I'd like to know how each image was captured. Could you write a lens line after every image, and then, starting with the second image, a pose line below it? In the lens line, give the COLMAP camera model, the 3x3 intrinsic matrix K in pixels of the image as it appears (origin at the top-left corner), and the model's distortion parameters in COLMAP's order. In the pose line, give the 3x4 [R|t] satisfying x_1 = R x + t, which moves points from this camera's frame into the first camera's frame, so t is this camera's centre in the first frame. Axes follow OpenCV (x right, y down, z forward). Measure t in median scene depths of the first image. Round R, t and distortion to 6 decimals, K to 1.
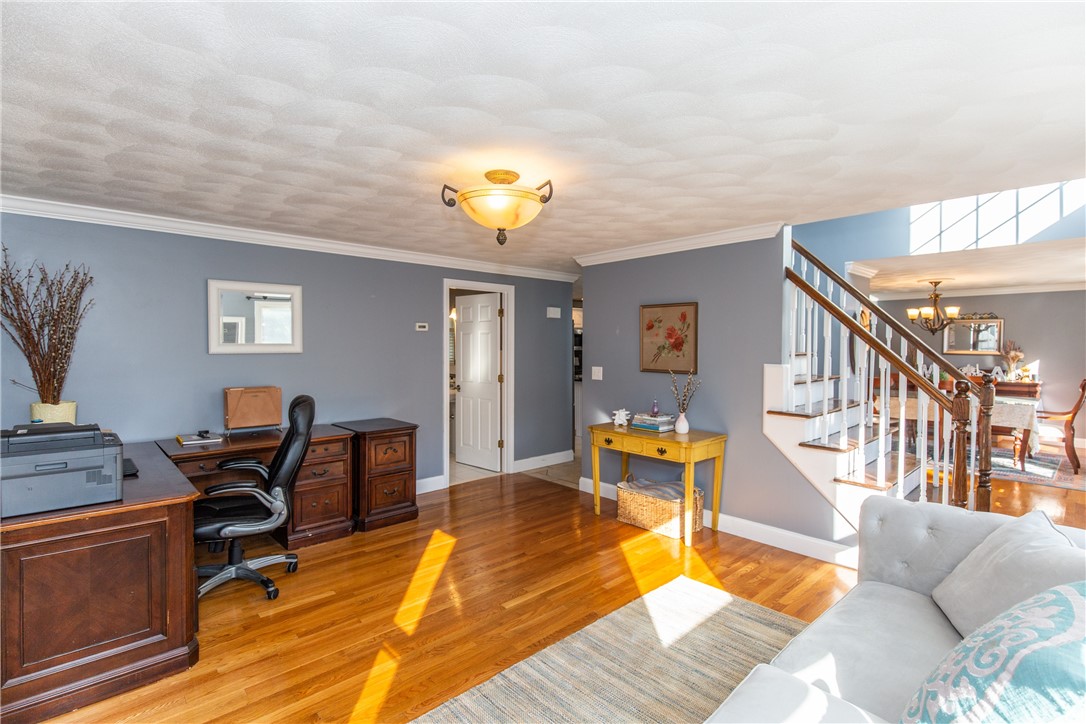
lens RADIAL K [[506.7, 0, 546.3], [0, 506.7, 358.4], [0, 0, 1]] dist [0.001156, -0.000339]
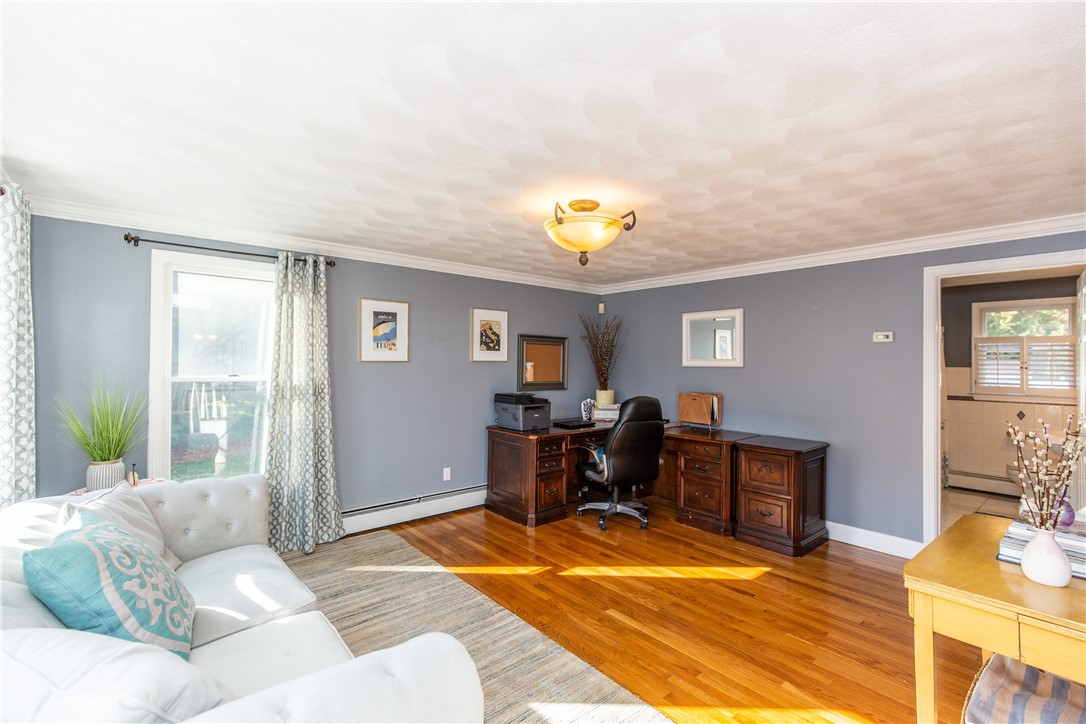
lens RADIAL K [[481.8, 0, 546.2], [0, 481.8, 358.7], [0, 0, 1]] dist [0.002958, -0.000316]
pose [[-0.028382, -0.010984, -0.999537, 0.689443], [-0.036144, 0.999297, -0.009955, -0.003547], [0.998943, 0.035844, -0.028759, 0.675255]]
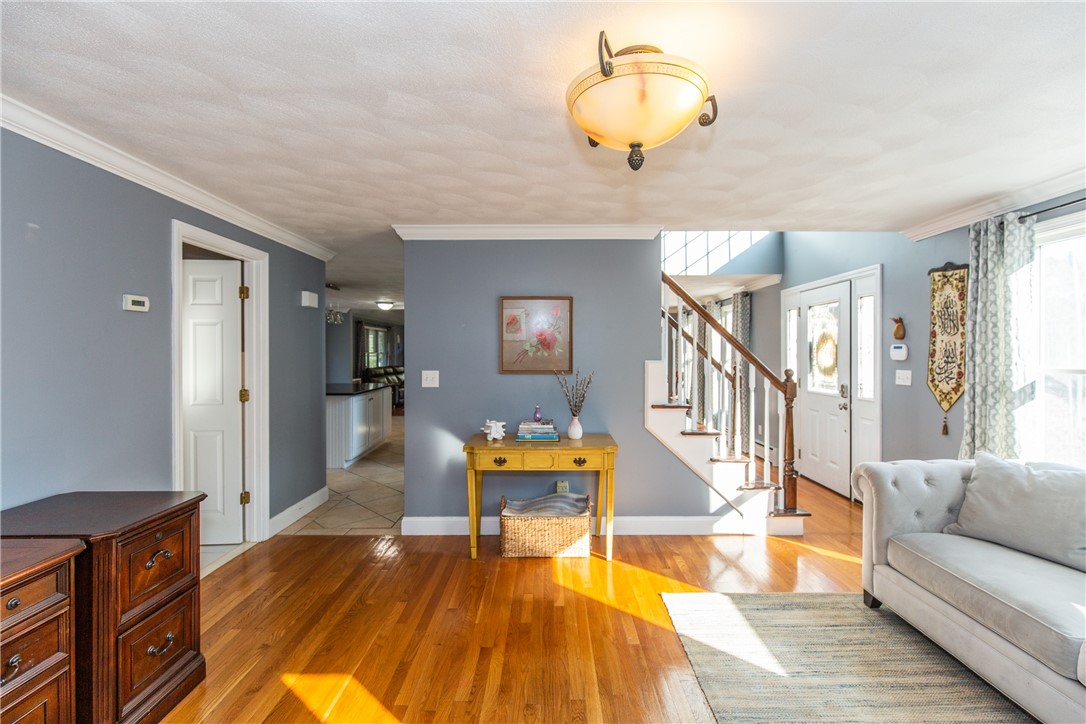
lens RADIAL K [[485.1, 0, 543.8], [0, 485.1, 357.9], [0, 0, 1]] dist [-0.002566, -0.000010]
pose [[0.685949, -0.008057, 0.727605, -0.431657], [0.022766, 0.999687, -0.010393, 0.011937], [-0.727293, 0.023693, 0.685918, 0.475015]]
